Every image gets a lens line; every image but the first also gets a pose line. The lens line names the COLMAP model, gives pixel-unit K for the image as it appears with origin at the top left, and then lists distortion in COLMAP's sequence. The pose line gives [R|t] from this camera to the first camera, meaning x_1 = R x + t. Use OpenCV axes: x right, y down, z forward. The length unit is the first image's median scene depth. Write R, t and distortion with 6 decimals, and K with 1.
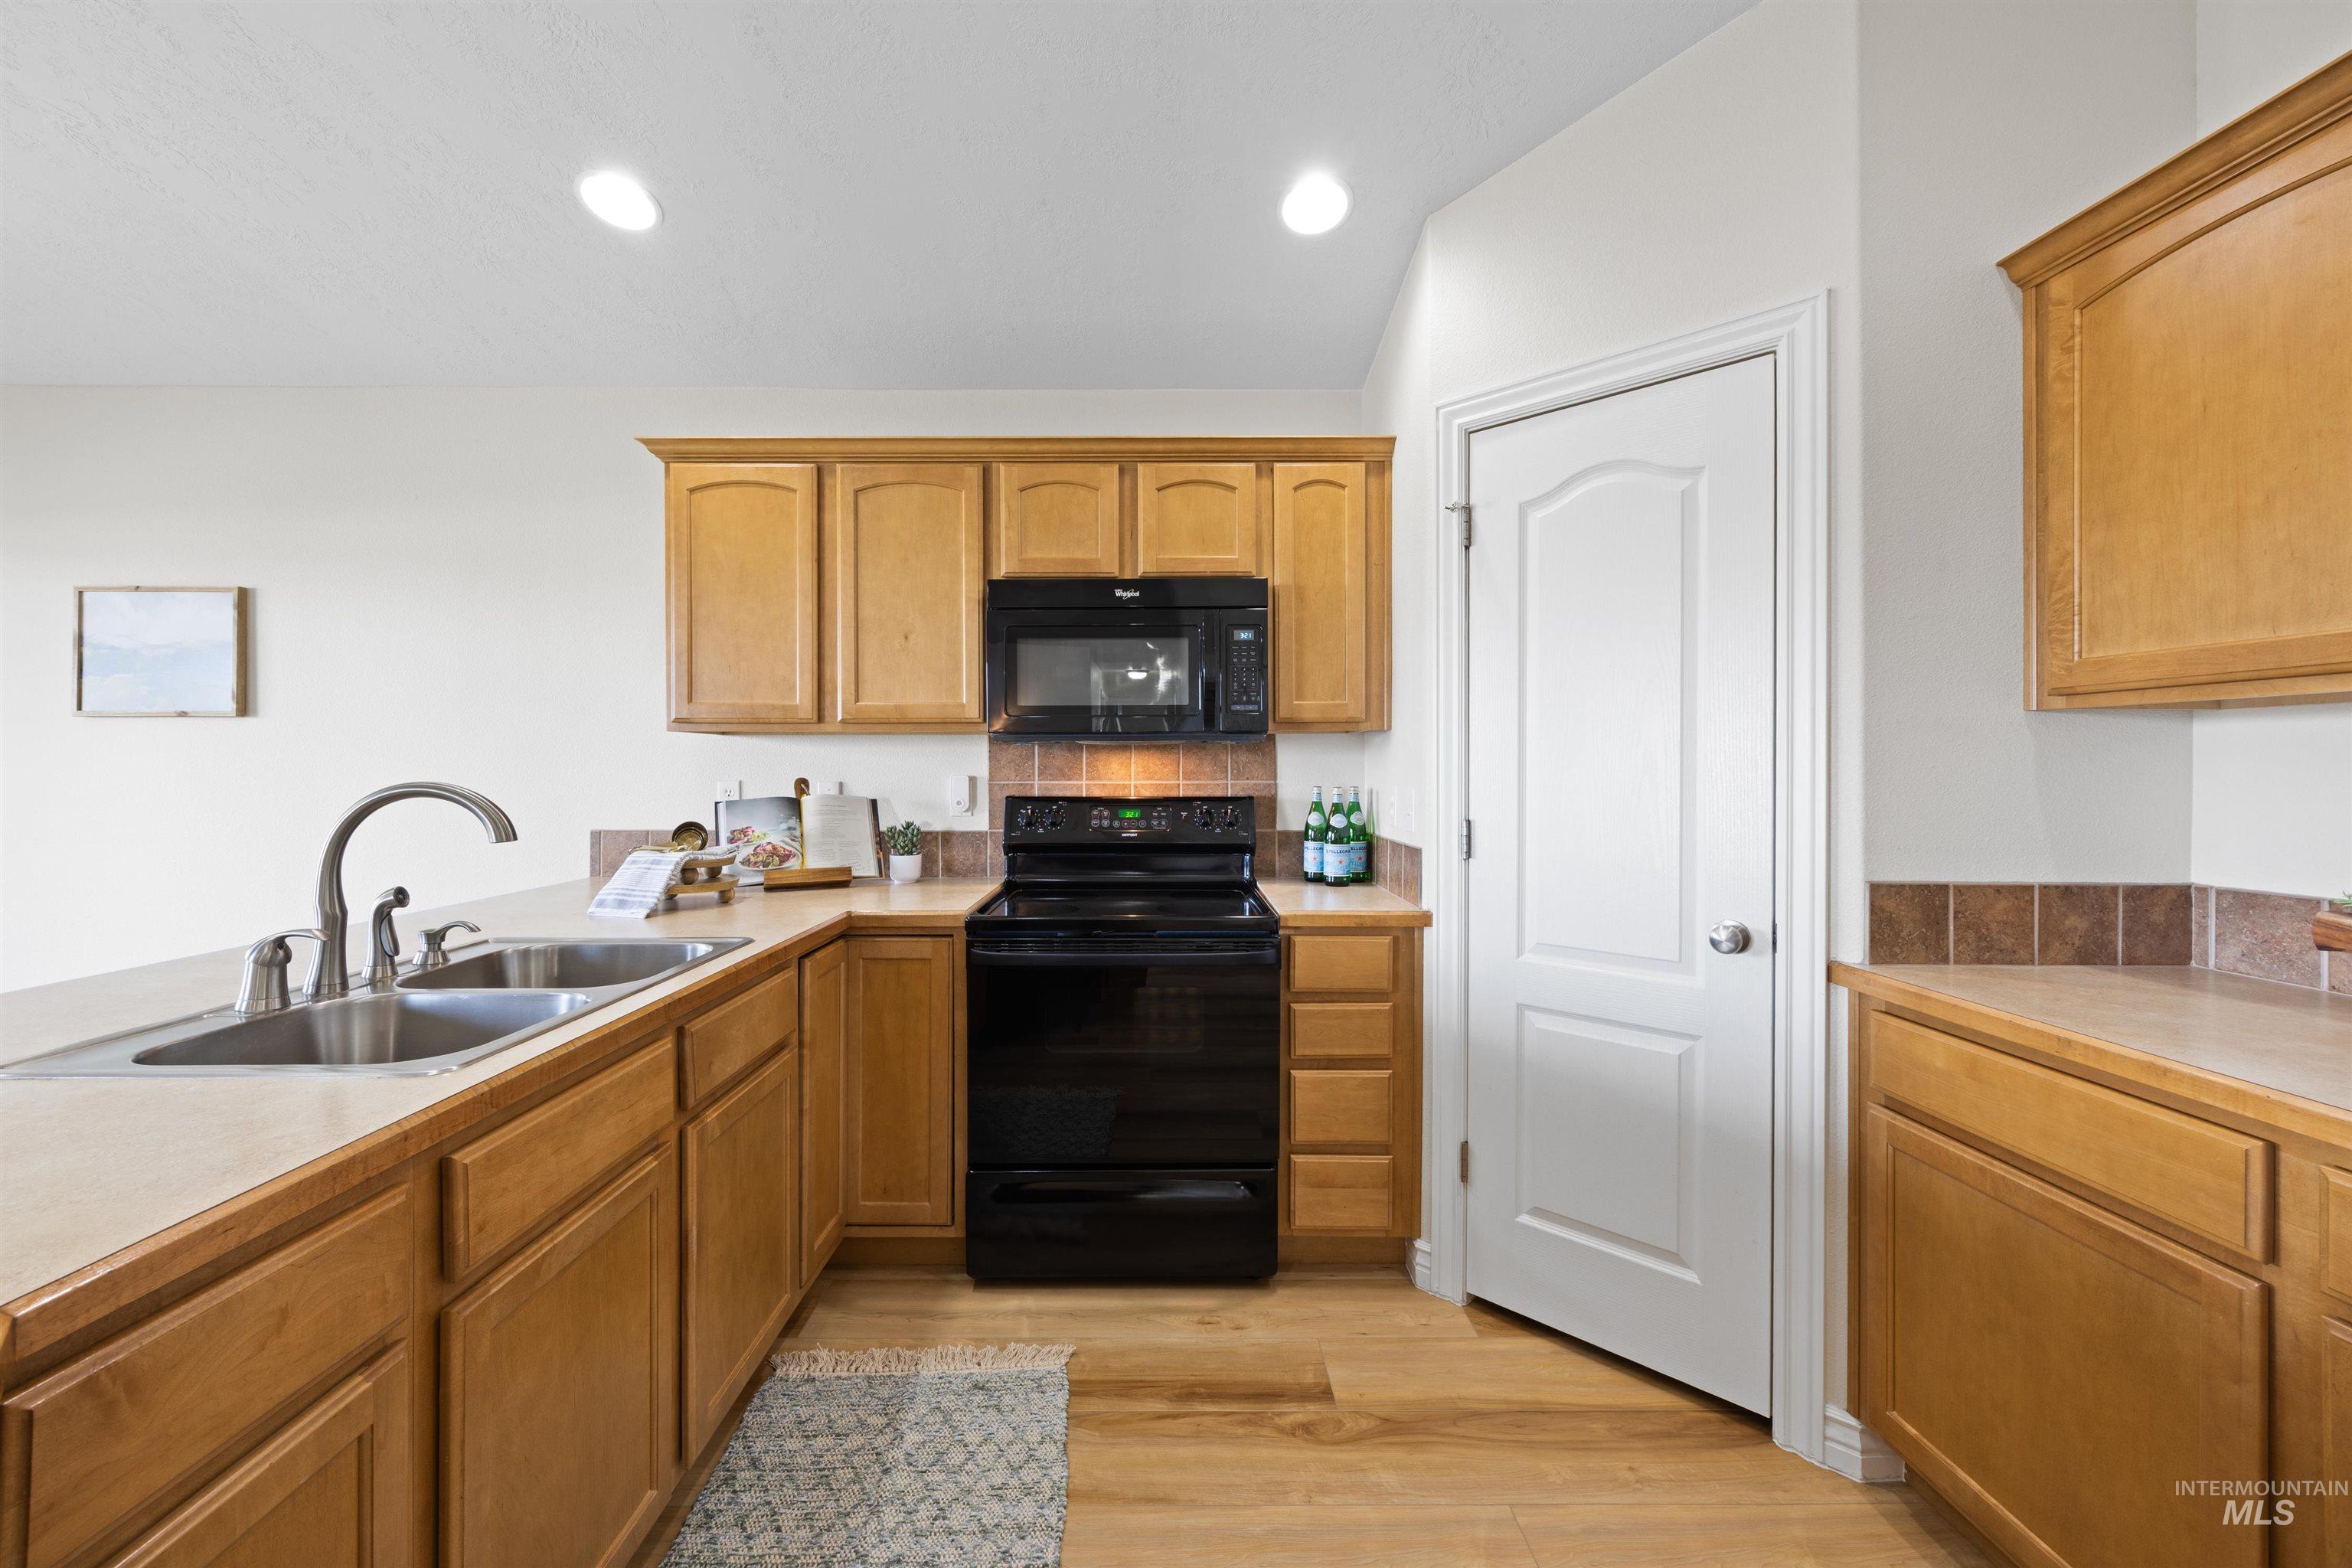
lens RADIAL K [[893.6, 0, 1156.5], [0, 893.6, 771.4], [0, 0, 1]] dist [0.002807, -0.000659]
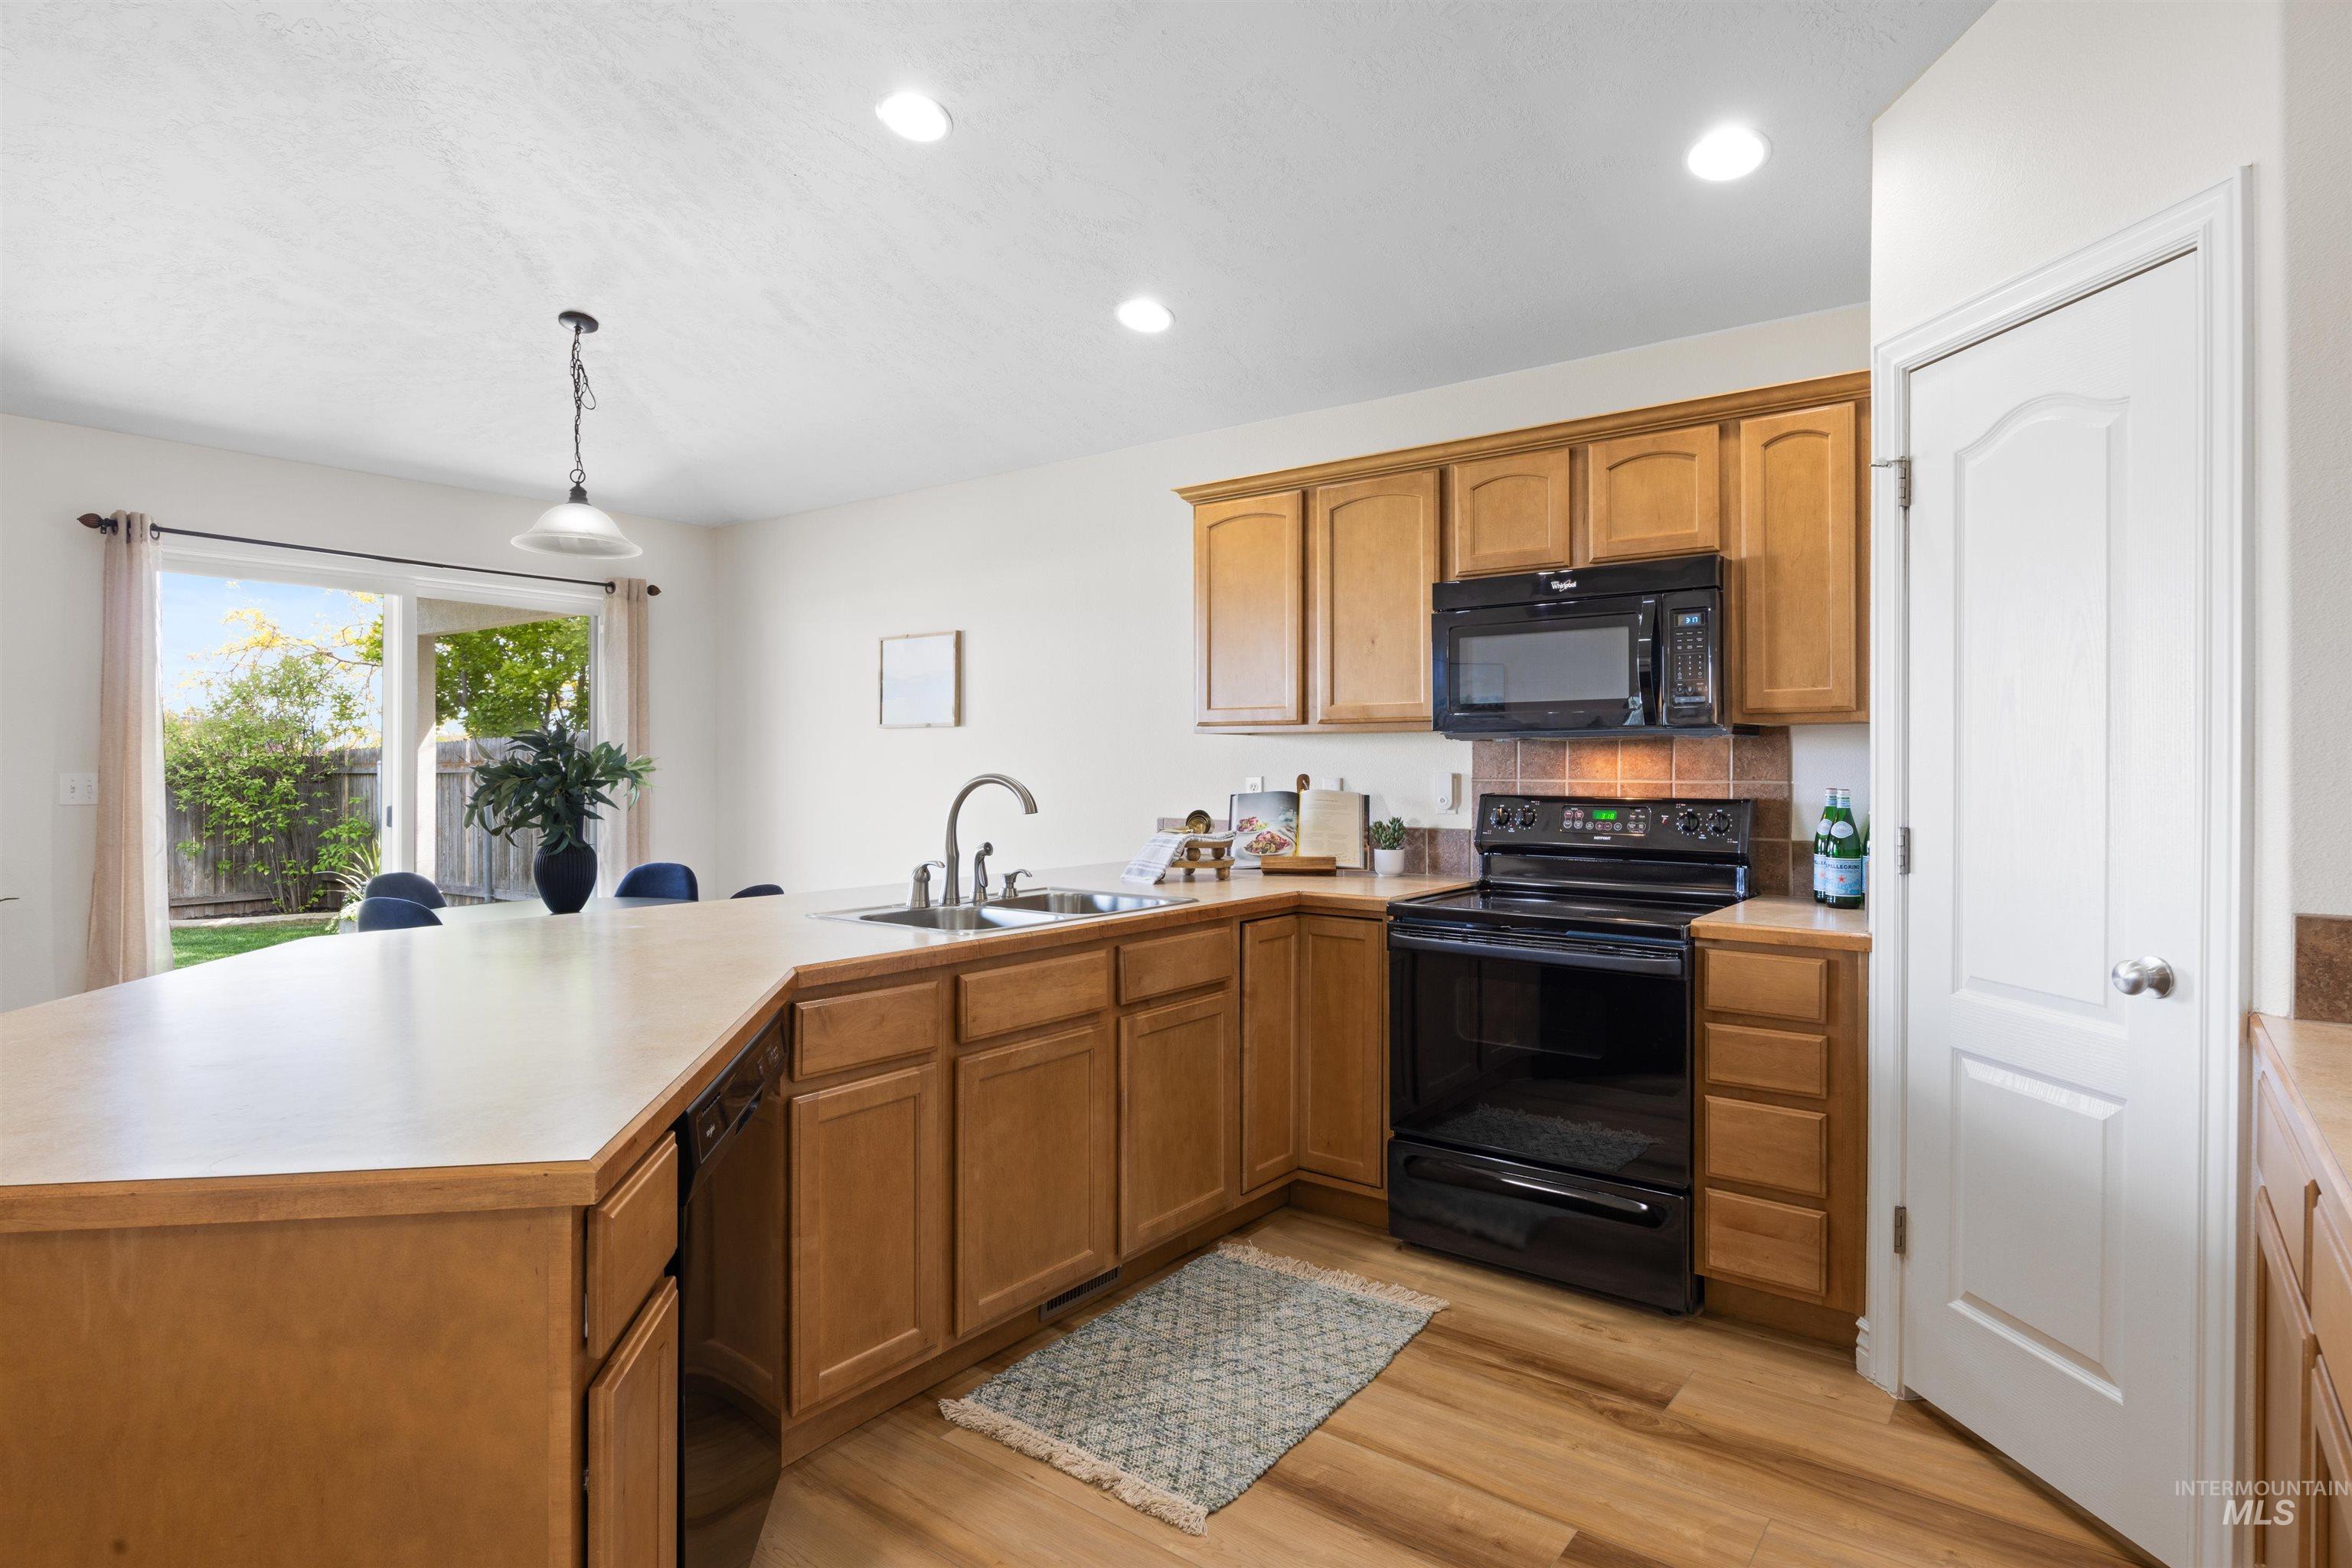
lens RADIAL K [[1212.1, 0, 1215.9], [0, 1212.1, 762.9], [0, 0, 1]] dist [-0.004440, -0.000785]
pose [[0.803220, 0.000885, -0.595682, 0.444533], [-0.003944, 0.999985, -0.003832, -0.000408], [0.595669, 0.005428, 0.803212, -0.275323]]
